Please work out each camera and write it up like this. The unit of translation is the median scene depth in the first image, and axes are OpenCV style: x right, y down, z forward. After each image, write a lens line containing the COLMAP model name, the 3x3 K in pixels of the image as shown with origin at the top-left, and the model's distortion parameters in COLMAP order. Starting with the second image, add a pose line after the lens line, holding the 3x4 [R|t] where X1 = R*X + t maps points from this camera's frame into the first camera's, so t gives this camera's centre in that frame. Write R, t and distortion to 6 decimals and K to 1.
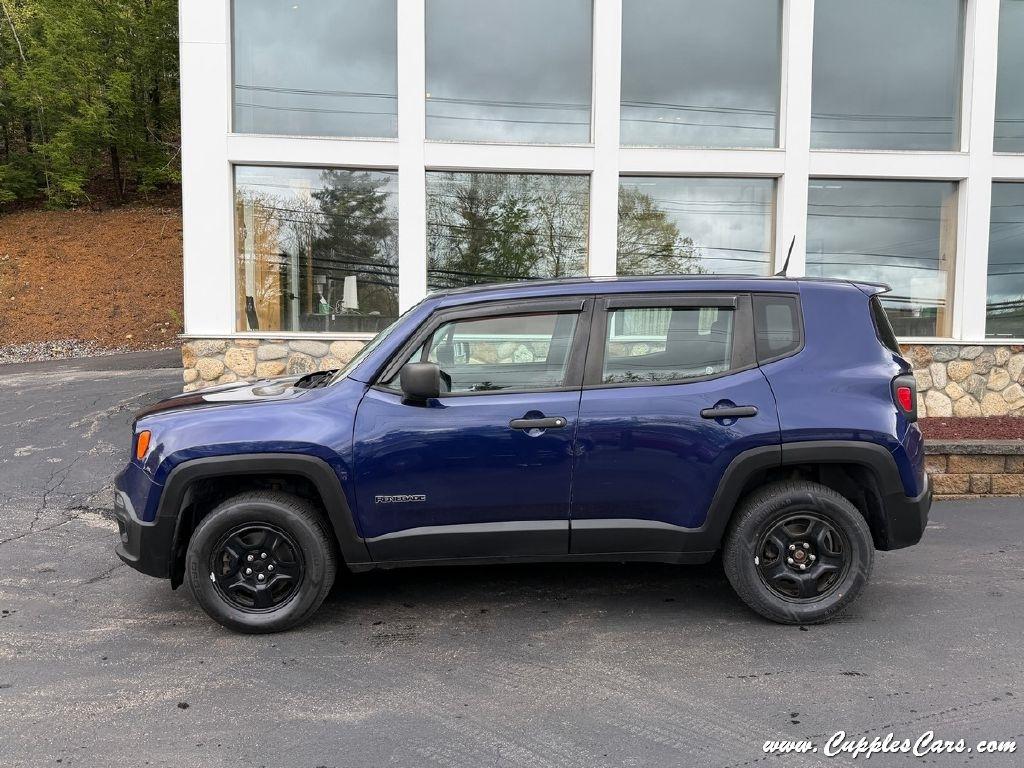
lens RADIAL K [[803.3, 0, 512.0], [0, 803.3, 384.0], [0, 0, 1]] dist [0.141979, -0.248422]
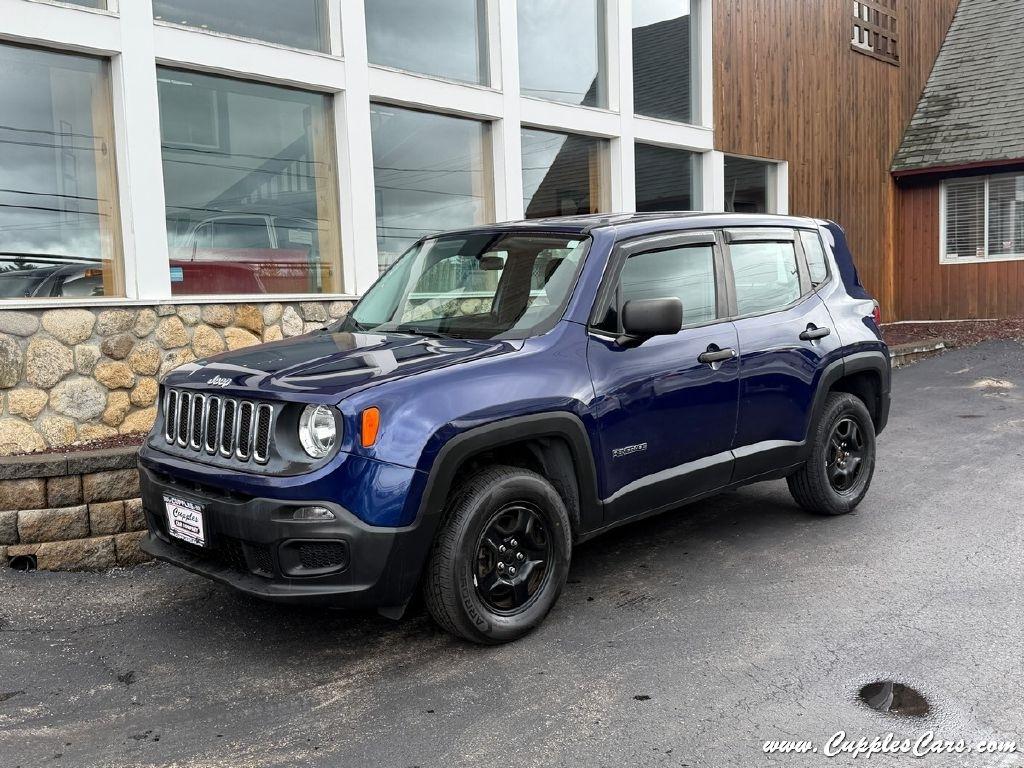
lens RADIAL K [[1040.8, 0, 512.0], [0, 1040.8, 384.0], [0, 0, 1]] dist [0.173716, -0.390014]
pose [[0.708777, -0.089315, 0.699756, -1.022754], [0.089007, 0.995348, 0.036889, 0.013066], [-0.699795, 0.036137, 0.713429, 0.247651]]
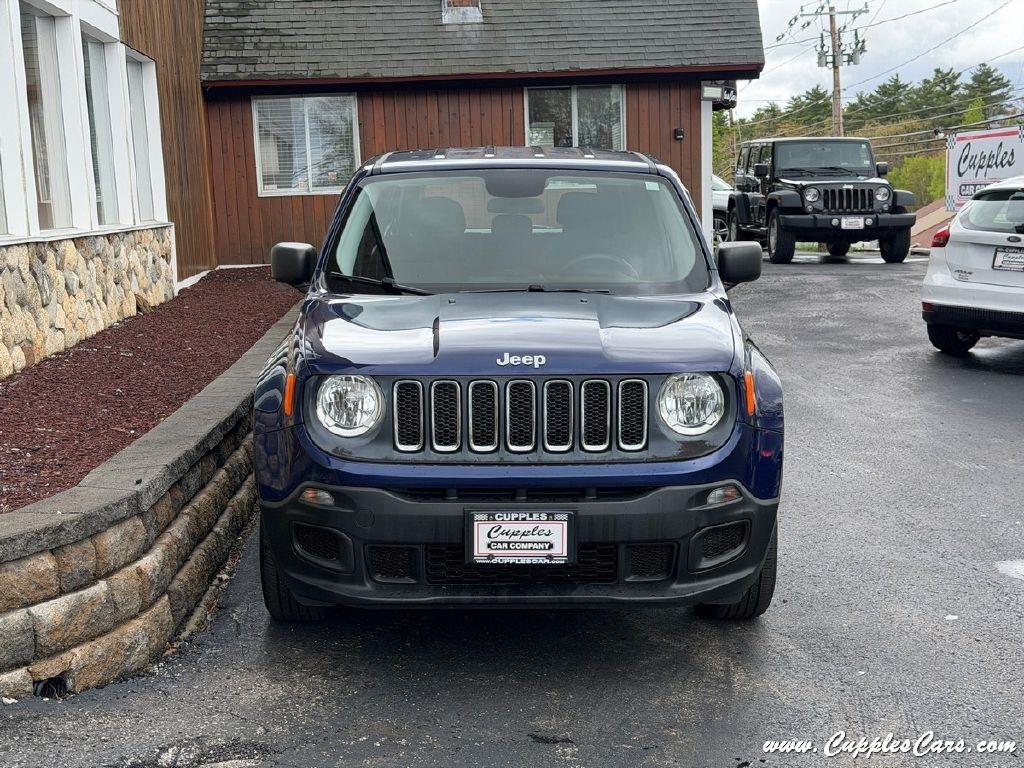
lens RADIAL K [[1432.6, 0, 508.3], [0, 1432.6, 366.2], [0, 0, 1]] dist [0.166142, -0.088601]
pose [[-0.016491, -0.129096, 0.991495, -1.625652], [0.106518, 0.985760, 0.130121, -0.121861], [-0.994174, 0.107758, -0.002505, 1.206598]]
